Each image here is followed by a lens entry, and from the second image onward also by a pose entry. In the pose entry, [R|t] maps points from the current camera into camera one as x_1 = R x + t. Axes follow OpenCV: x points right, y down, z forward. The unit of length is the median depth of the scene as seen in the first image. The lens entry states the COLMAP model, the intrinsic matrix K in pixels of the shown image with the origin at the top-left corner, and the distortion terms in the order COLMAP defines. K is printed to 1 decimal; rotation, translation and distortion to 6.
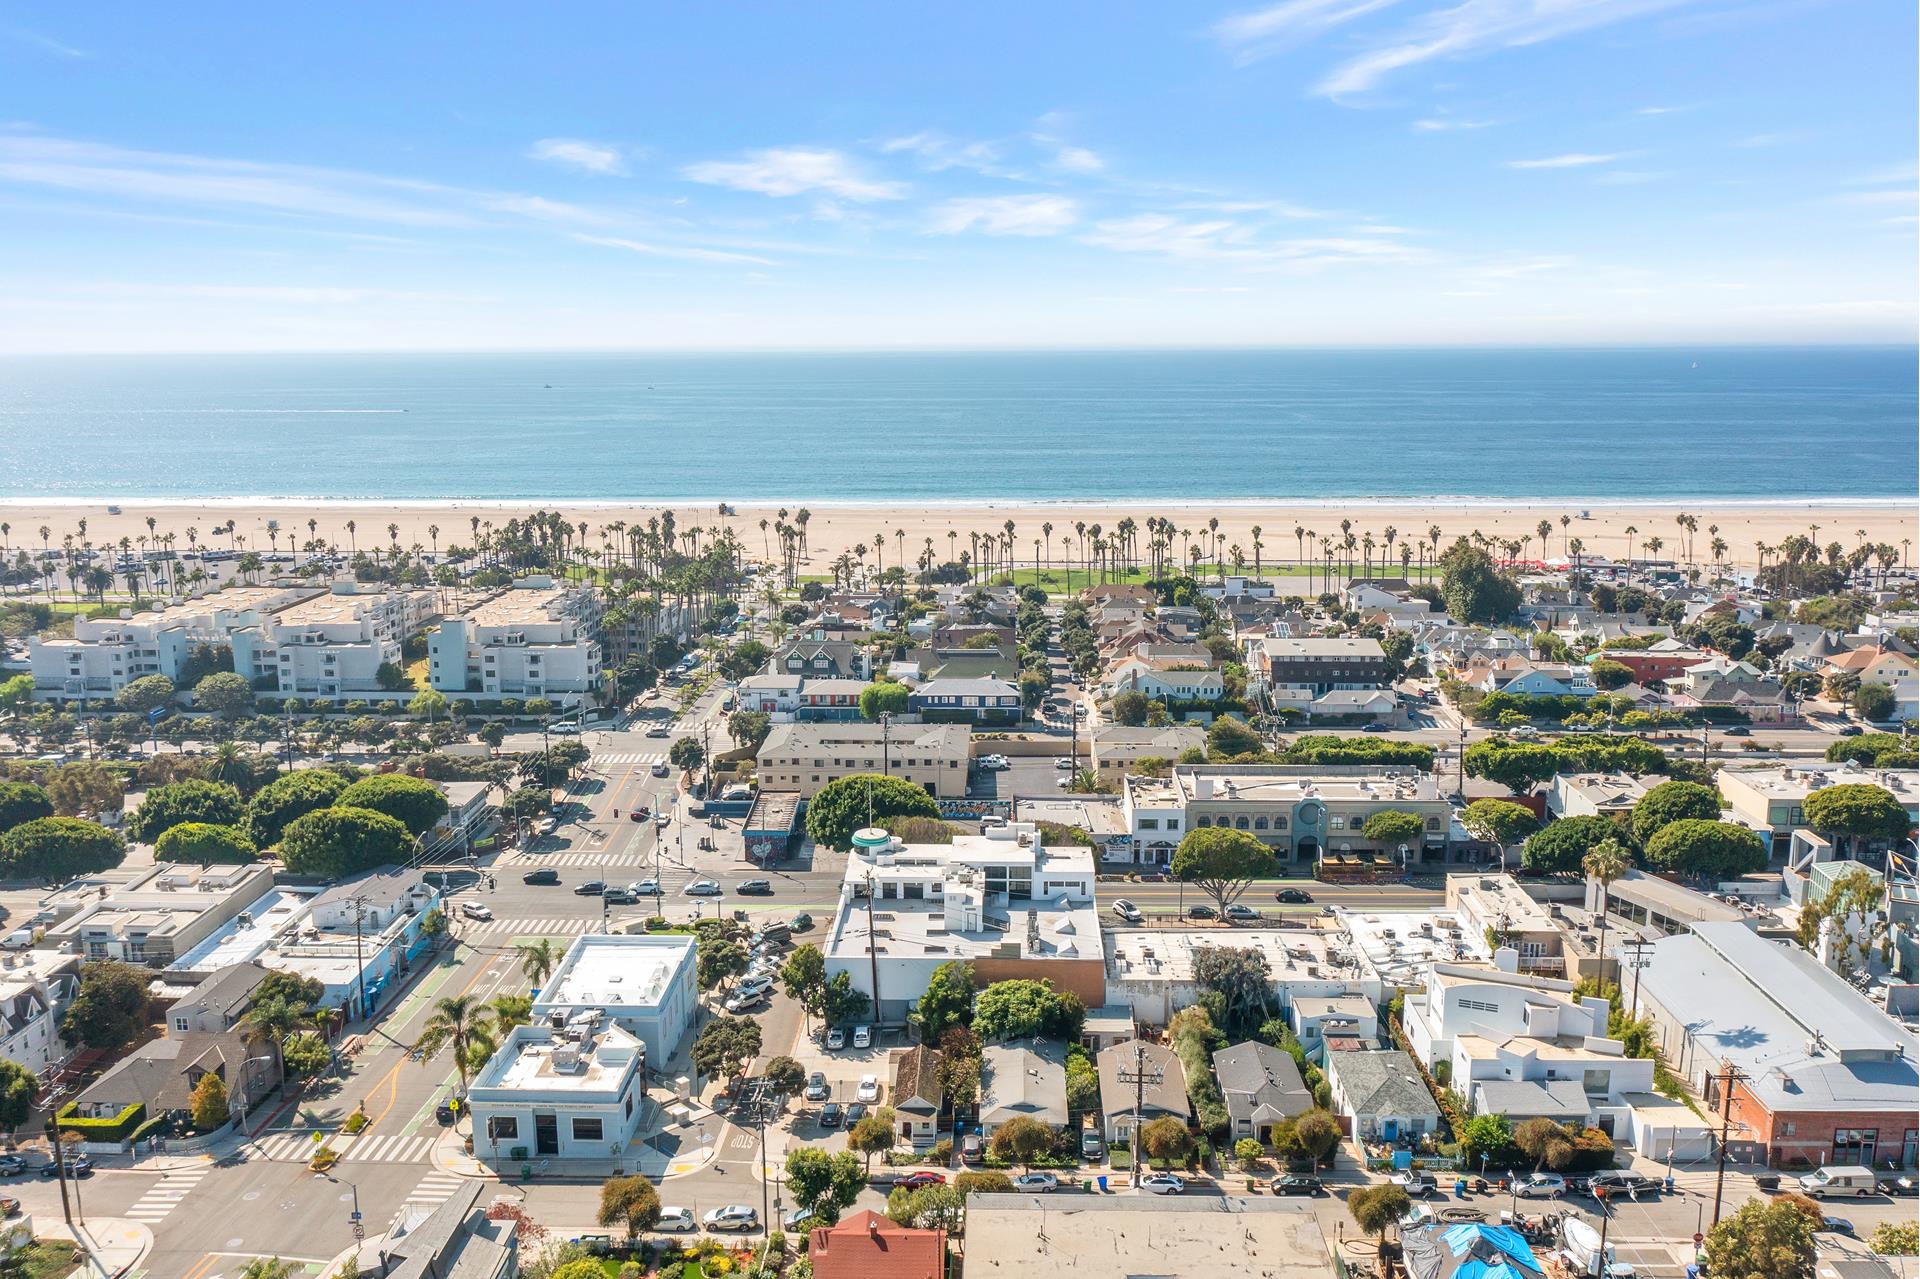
lens RADIAL K [[1553.4, 0, 959.6], [0, 1553.4, 639.2], [0, 0, 1]] dist [-0.027642, -0.000546]
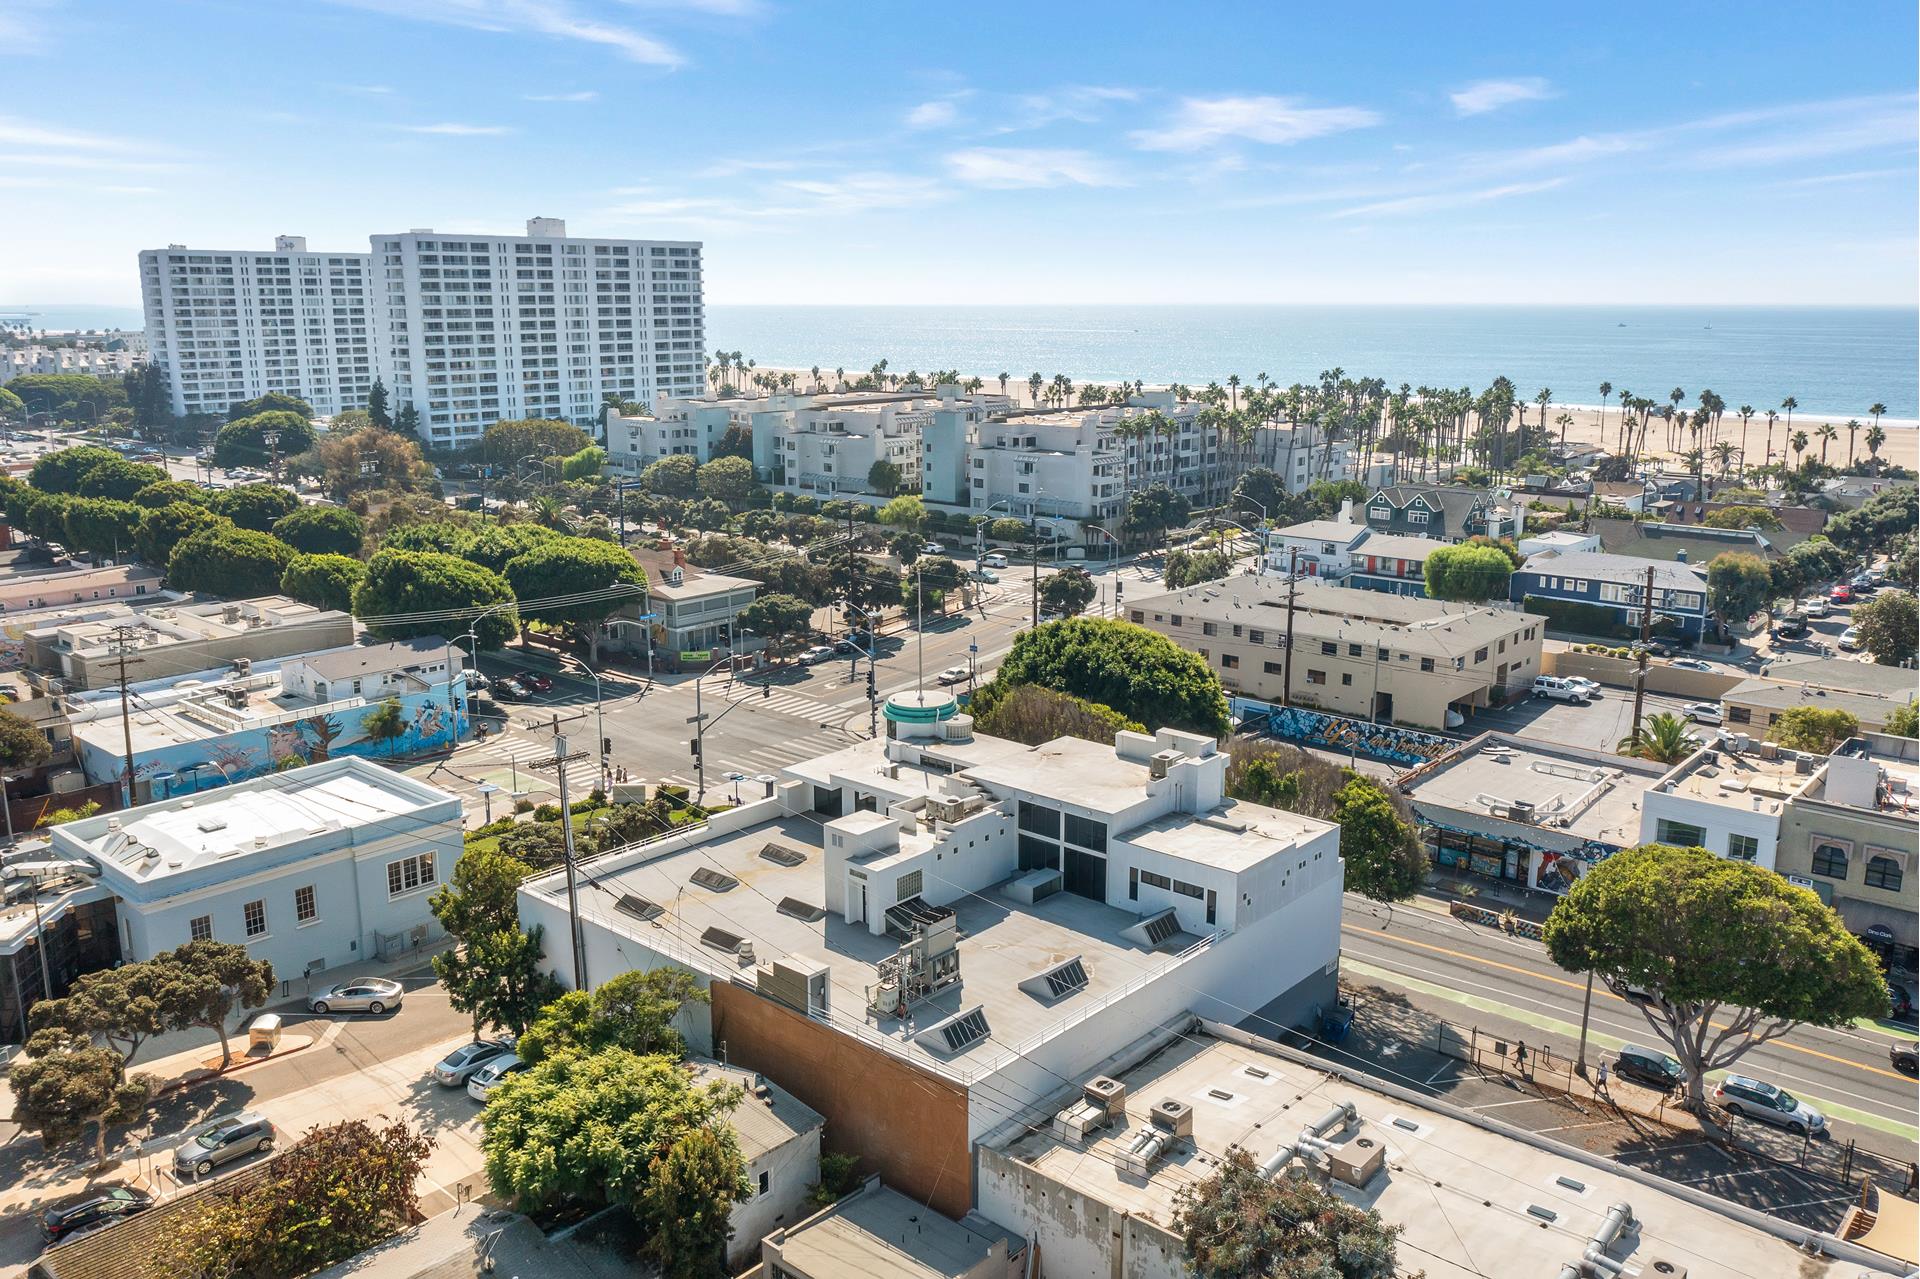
lens RADIAL K [[1553.4, 0, 960.9], [0, 1553.4, 642.0], [0, 0, 1]] dist [-0.027642, -0.000546]
pose [[0.773696, 0.142597, -0.617301, 0.198379], [-0.125579, 0.989526, 0.071187, 0.054971], [0.620987, 0.022443, 0.783500, 0.484697]]
